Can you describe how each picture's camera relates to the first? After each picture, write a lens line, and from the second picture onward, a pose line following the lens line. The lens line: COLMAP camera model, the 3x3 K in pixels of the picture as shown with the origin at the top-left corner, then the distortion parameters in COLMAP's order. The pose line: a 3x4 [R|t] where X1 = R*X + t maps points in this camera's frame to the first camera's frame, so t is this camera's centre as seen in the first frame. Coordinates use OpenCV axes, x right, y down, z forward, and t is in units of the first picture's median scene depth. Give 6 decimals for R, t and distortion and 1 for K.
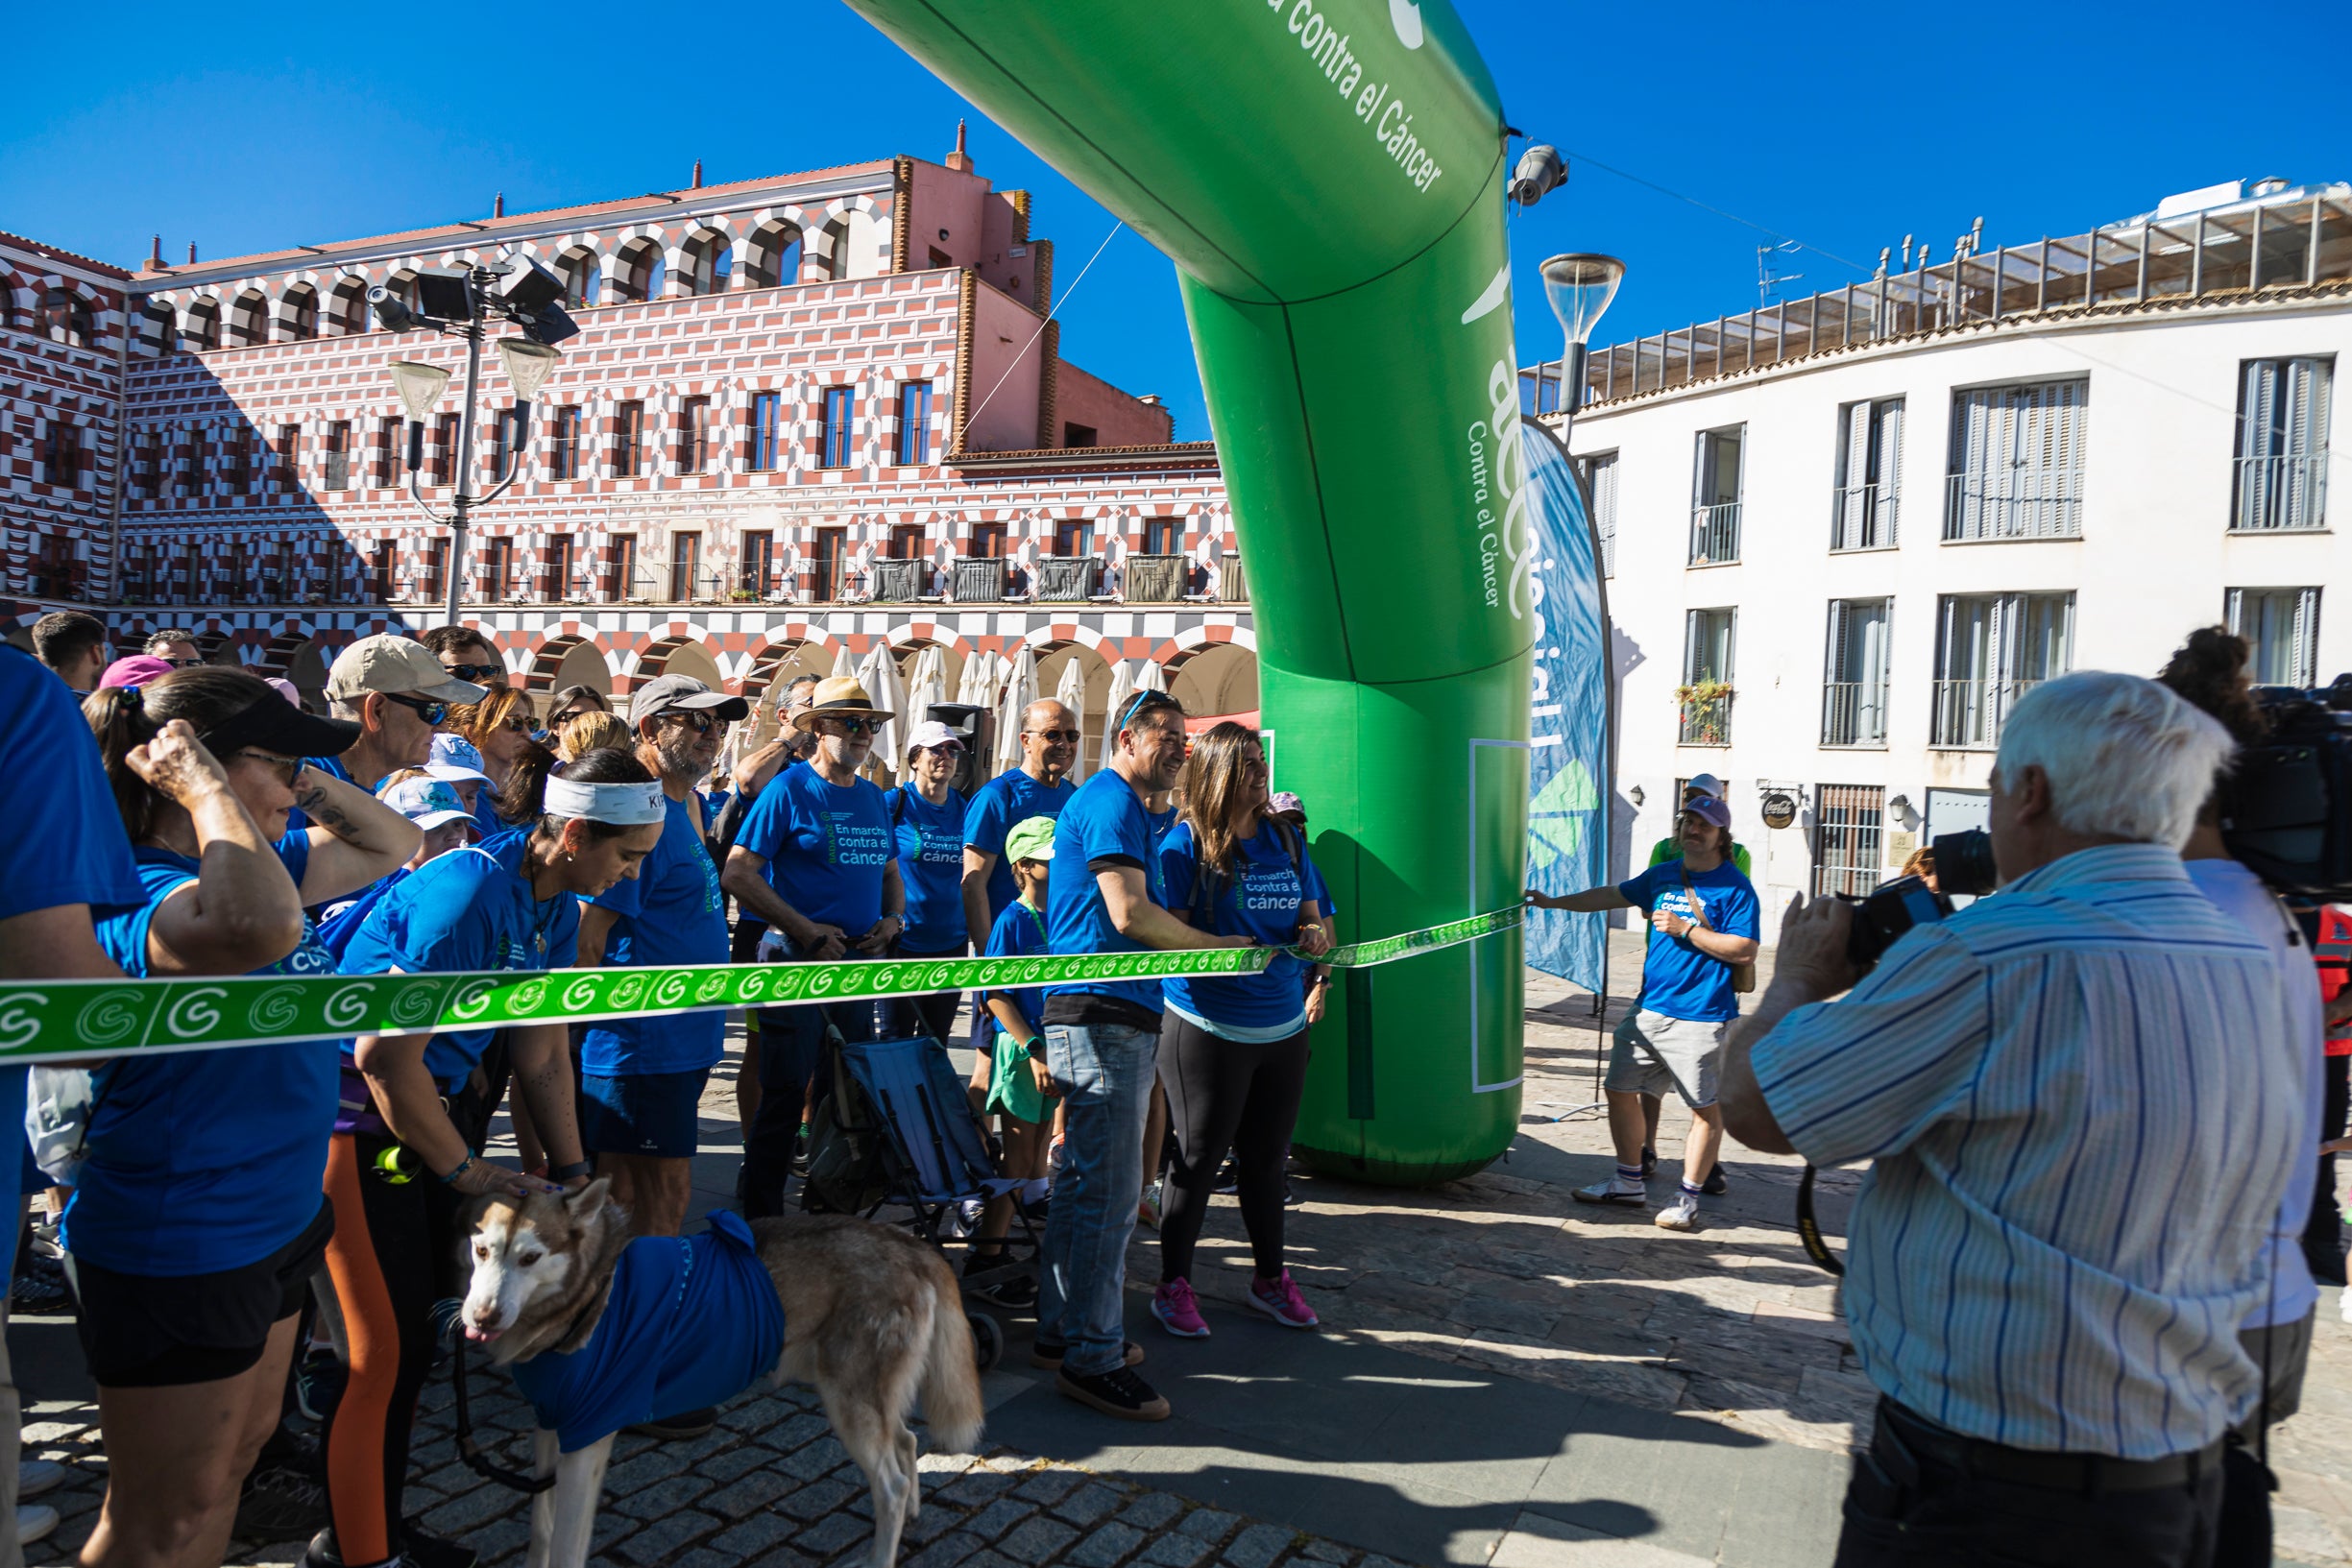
lens RADIAL K [[1432.2, 0, 1175.1], [0, 1432.2, 801.5], [0, 0, 1]] dist [-0.000162, -0.002264]
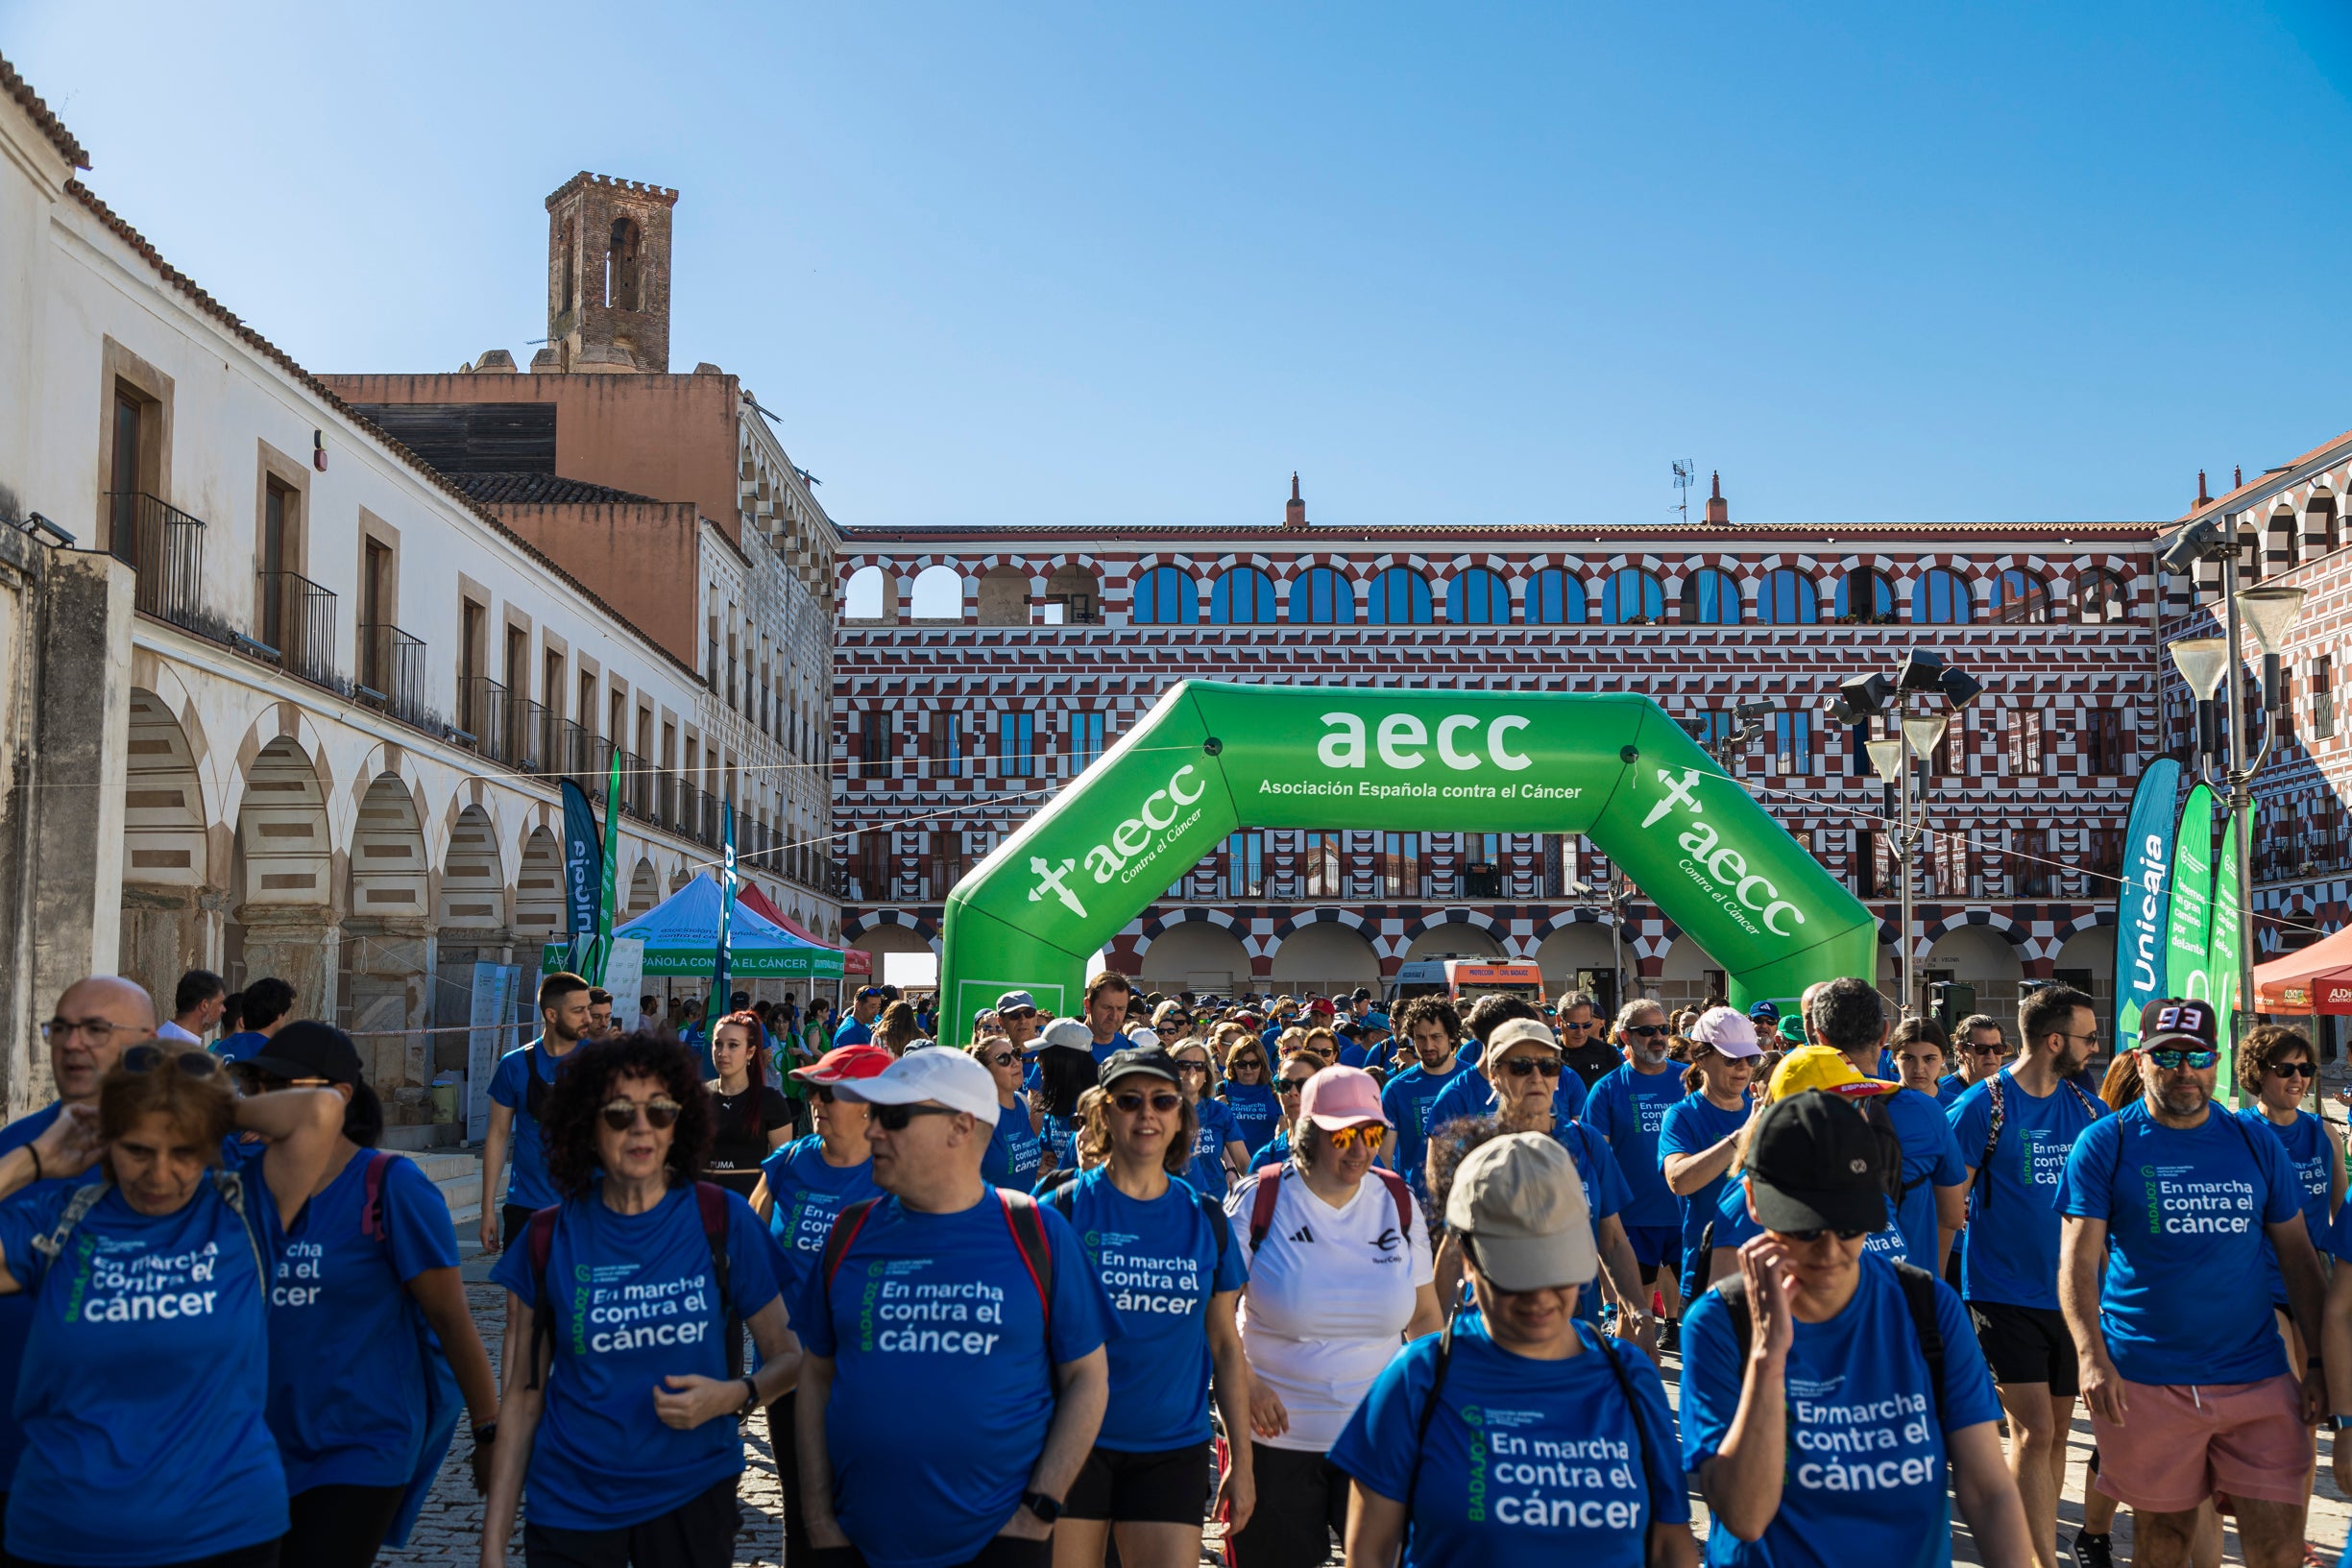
lens RADIAL K [[2541.7, 0, 1195.6], [0, 2541.7, 796.4], [0, 0, 1]] dist [0.019165, 0.000000]
pose [[0.402838, -0.138801, -0.904686, 0.488311], [0.013202, 0.989213, -0.145891, 0.027734], [0.915176, 0.046827, 0.400324, -0.208293]]
